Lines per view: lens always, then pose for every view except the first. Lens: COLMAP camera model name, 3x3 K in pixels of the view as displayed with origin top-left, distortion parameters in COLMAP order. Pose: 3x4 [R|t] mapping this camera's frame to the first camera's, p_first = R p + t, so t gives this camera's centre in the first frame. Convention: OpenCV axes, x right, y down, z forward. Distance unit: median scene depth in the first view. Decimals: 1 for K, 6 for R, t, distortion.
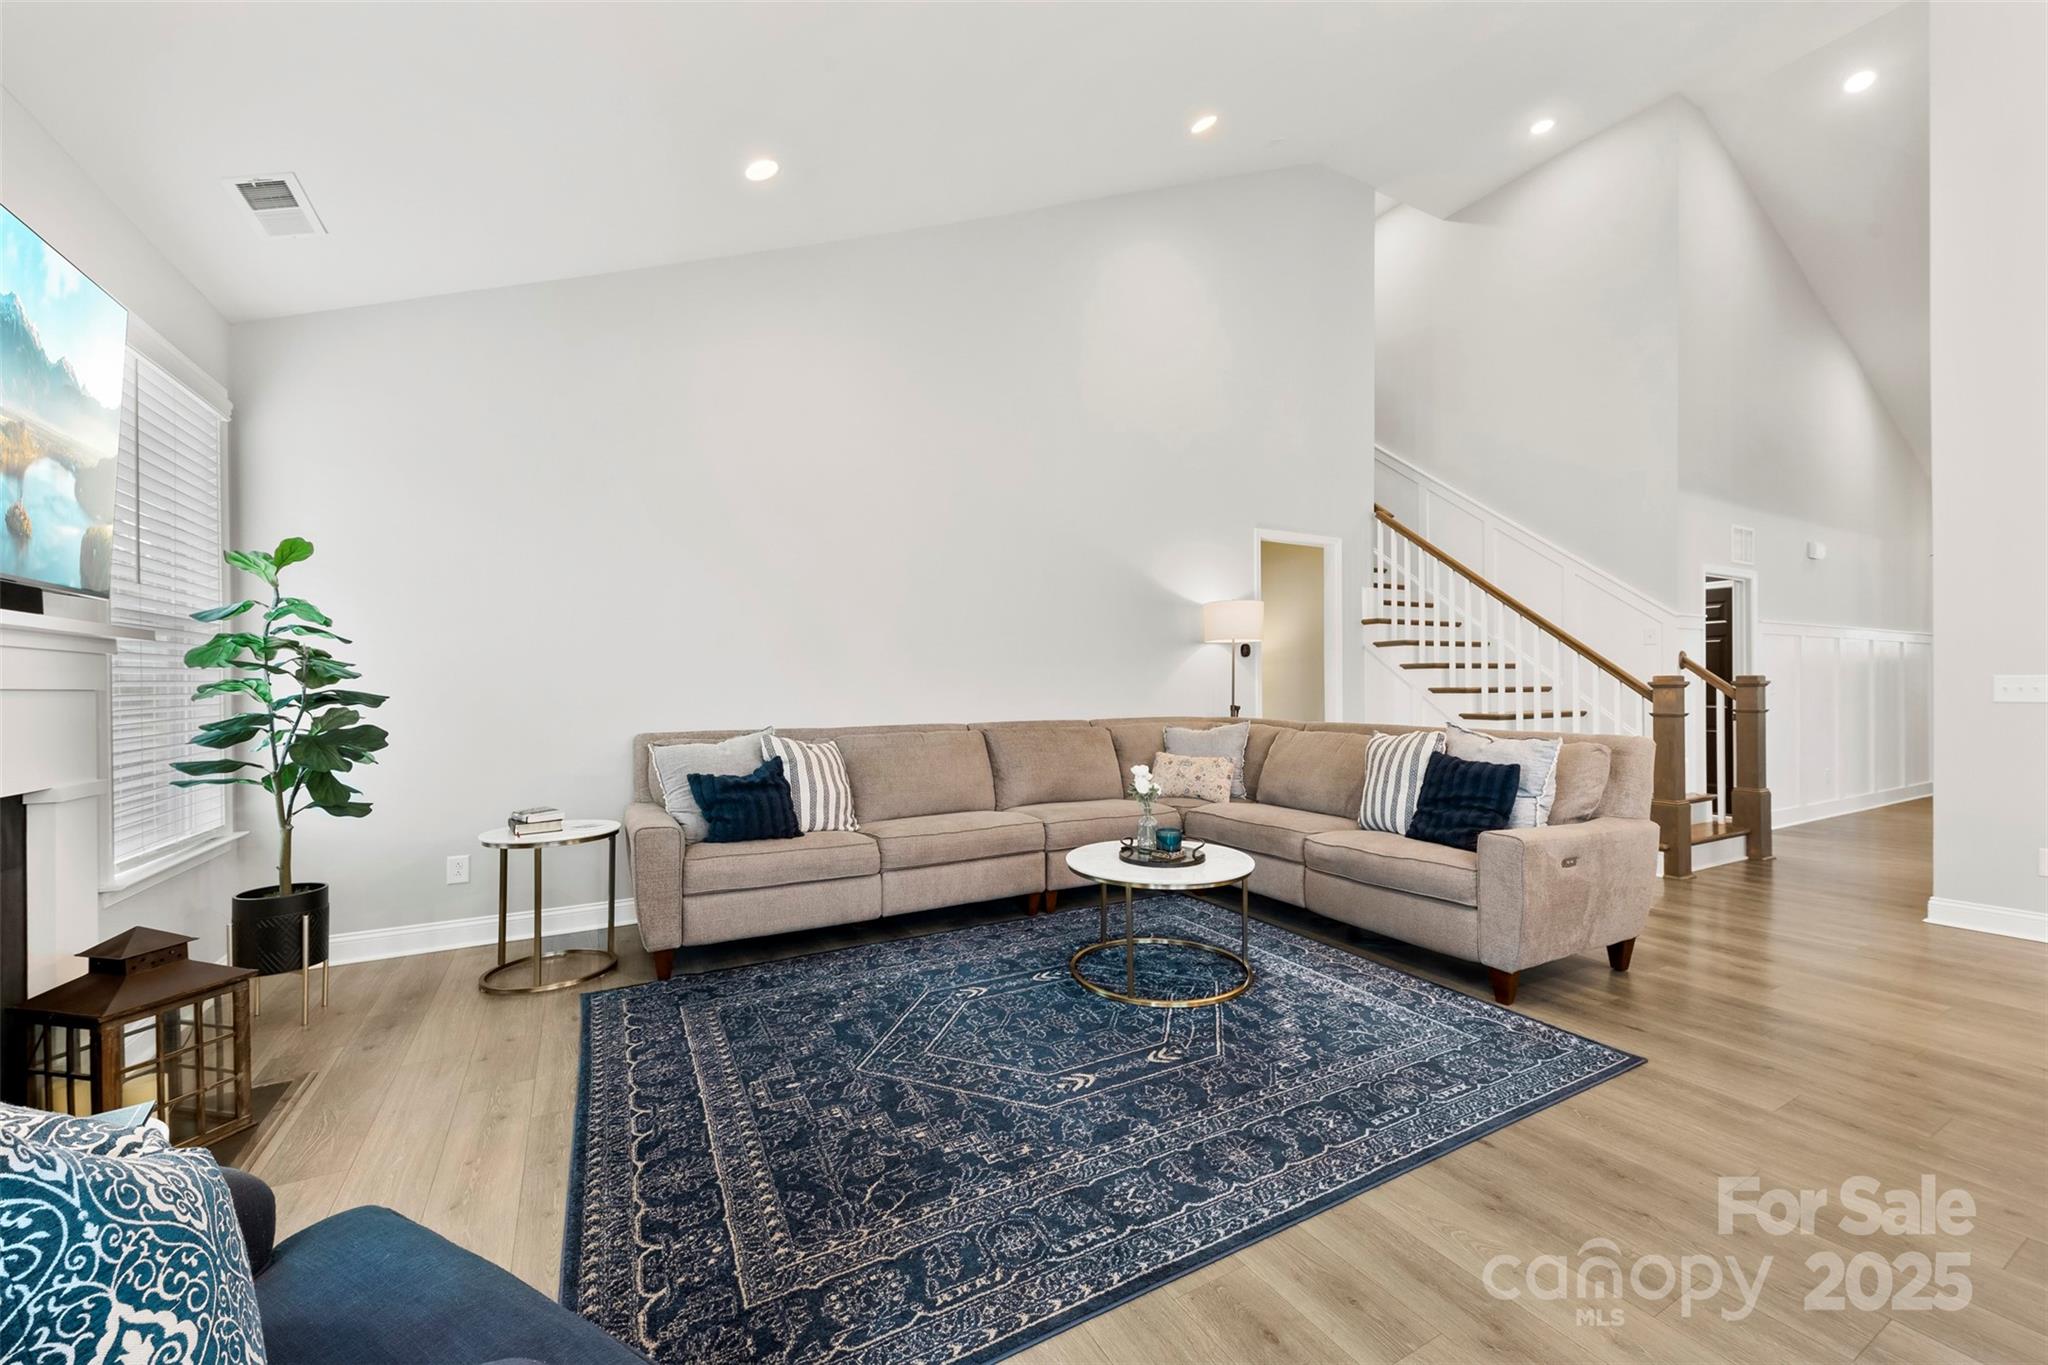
lens RADIAL K [[790.7, 0, 1026.2], [0, 790.7, 686.6], [0, 0, 1]] dist [0.008029, -0.003252]
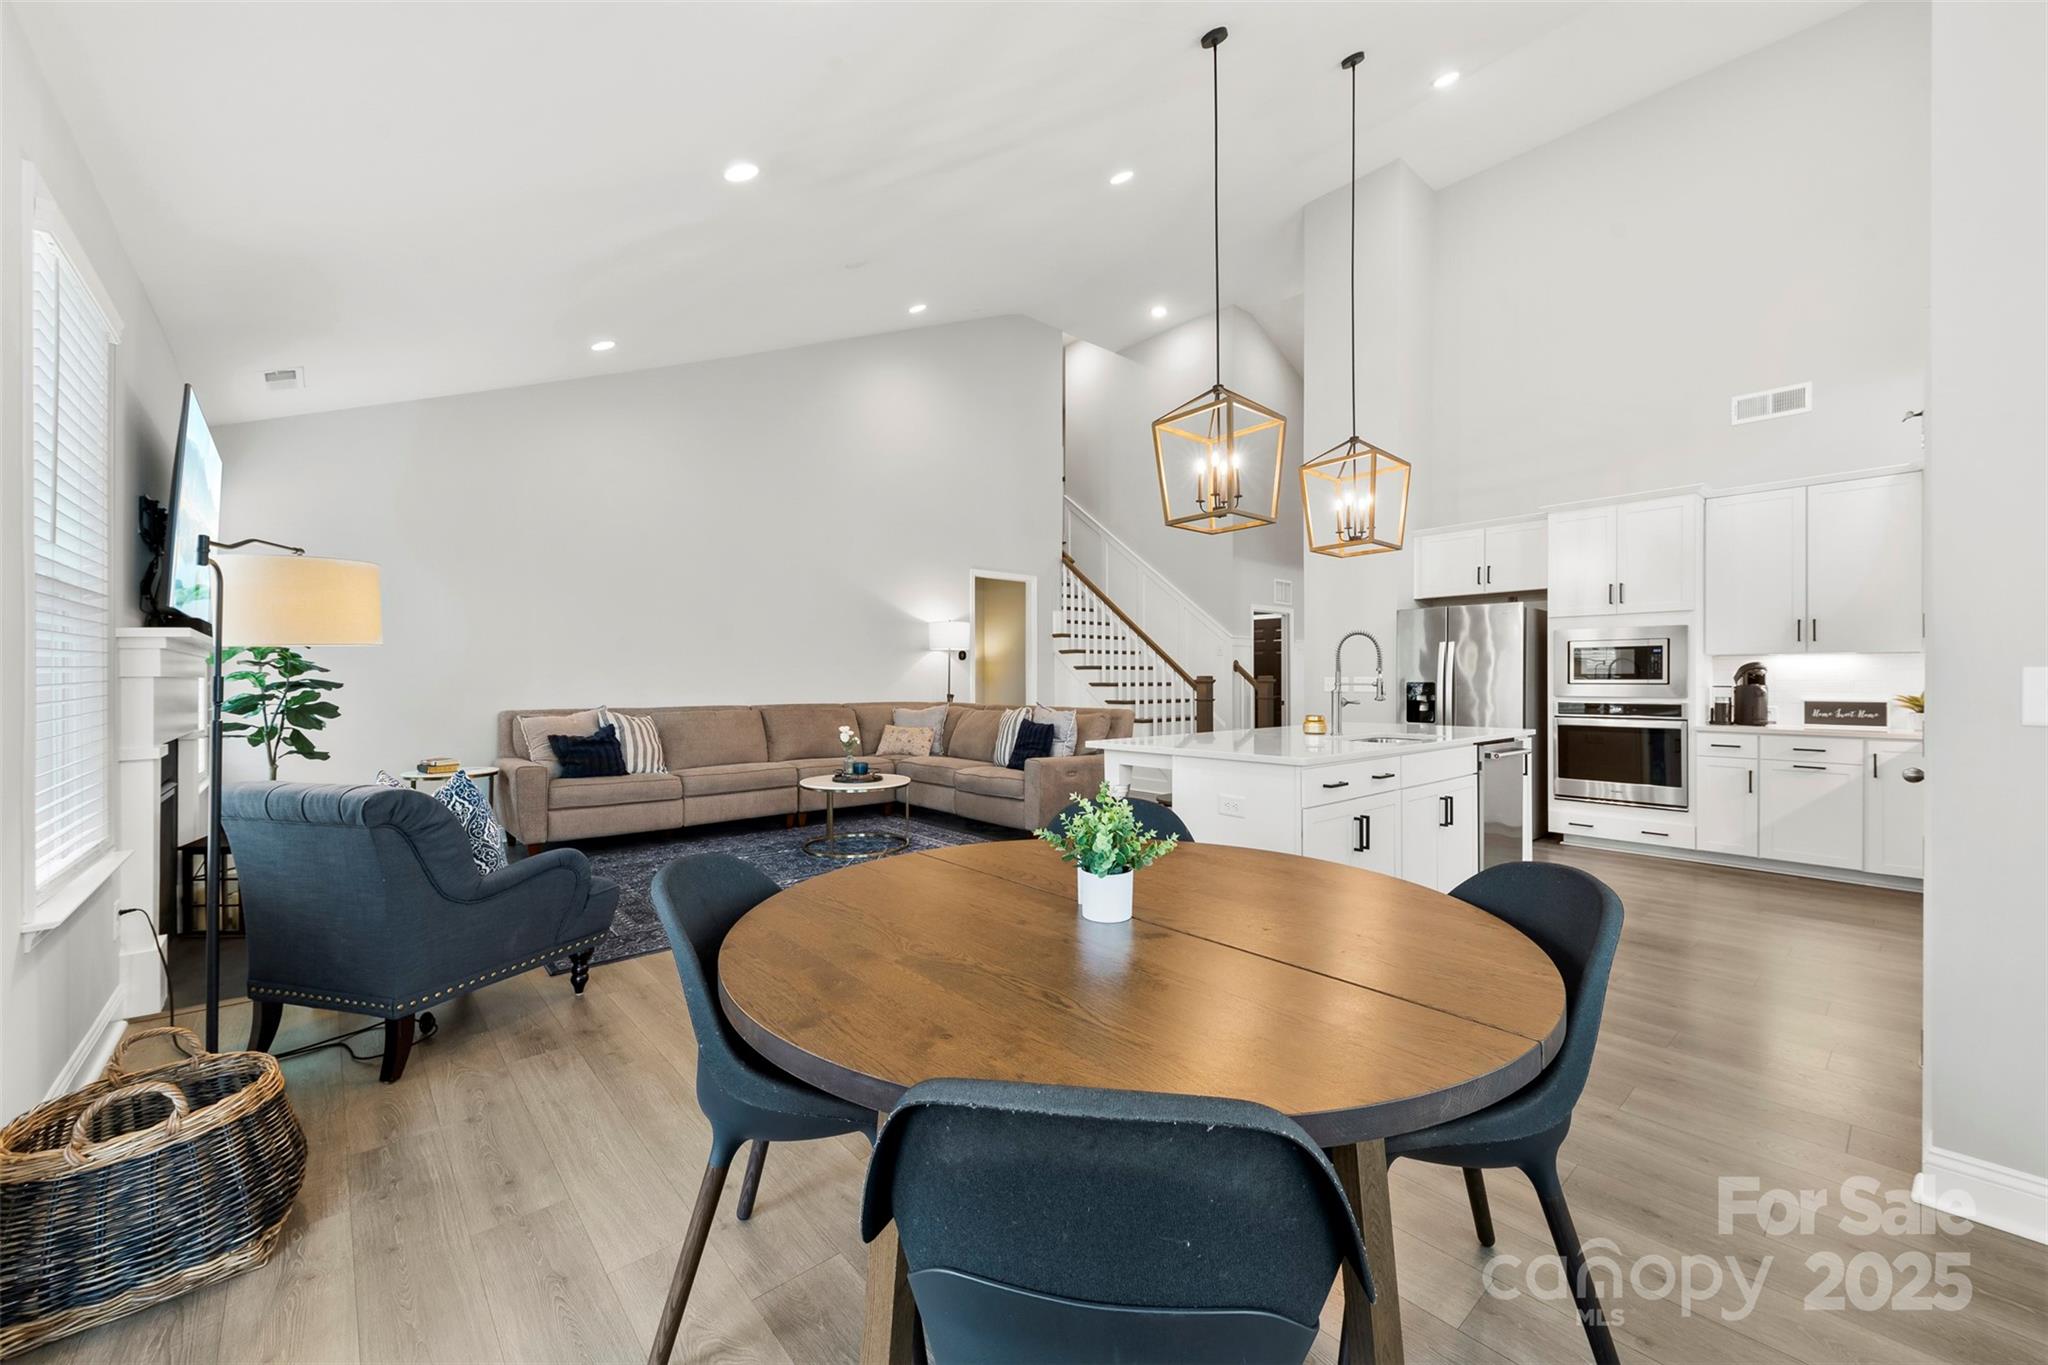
lens RADIAL K [[790.7, 0, 1029.0], [0, 790.7, 676.2], [0, 0, 1]] dist [0.008029, -0.003252]
pose [[0.975400, 0.008643, 0.220273, 0.133419], [-0.007513, 0.999954, -0.005970, -0.001505], [-0.220314, 0.004168, 0.975420, -0.660478]]
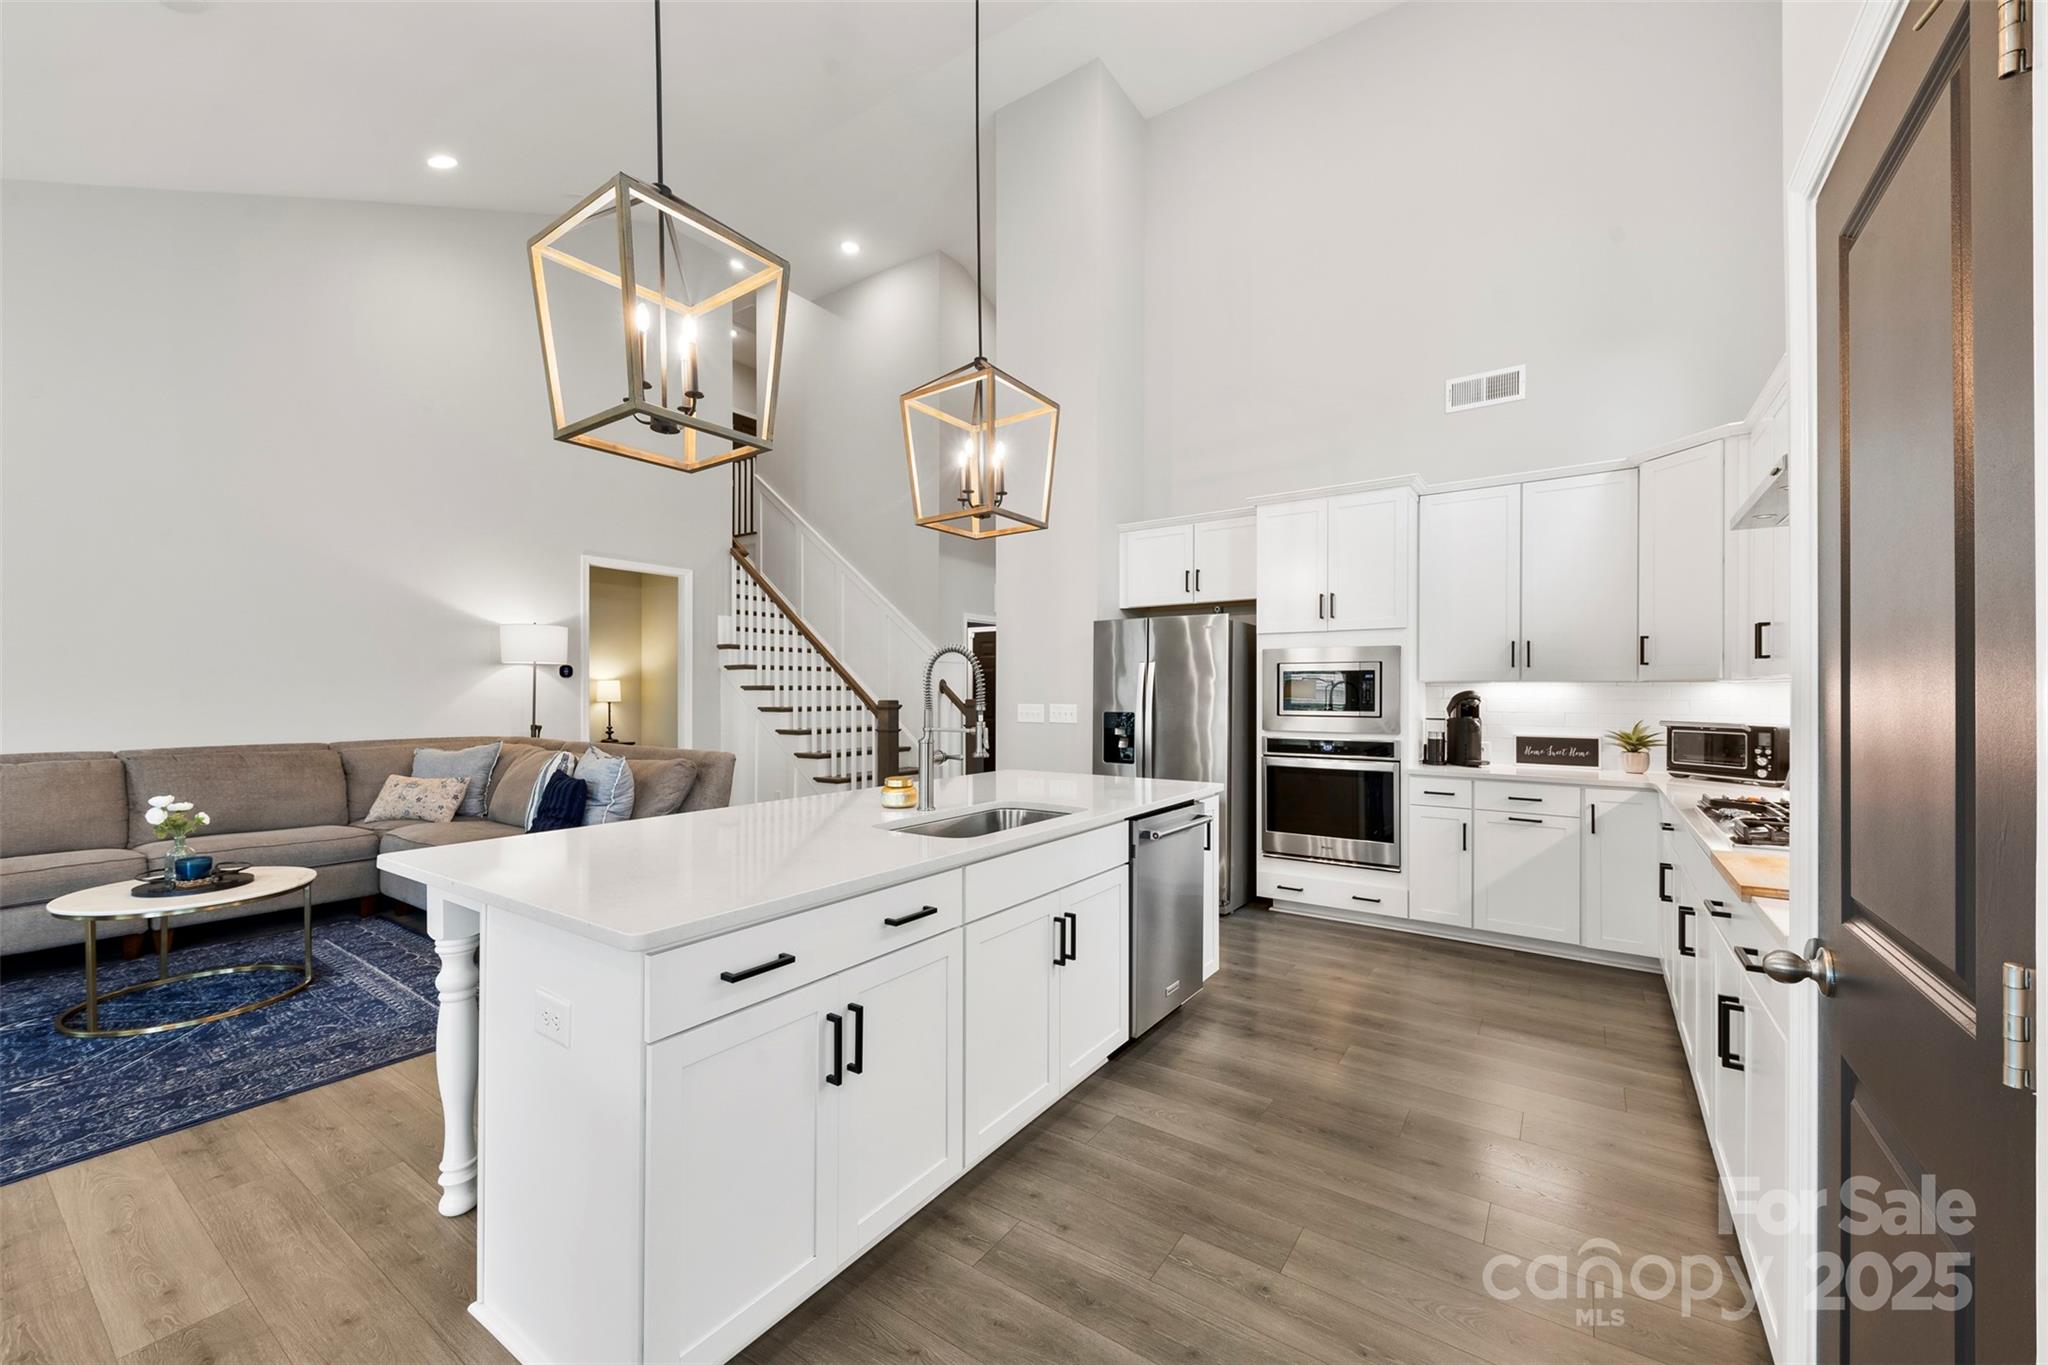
lens RADIAL K [[790.7, 0, 1031.4], [0, 790.7, 687.3], [0, 0, 1]] dist [0.008029, -0.003252]
pose [[0.891350, 0.012164, 0.453152, 0.570709], [-0.008883, 0.999917, -0.009368, -0.032676], [-0.453228, 0.004325, 0.891384, -0.335888]]
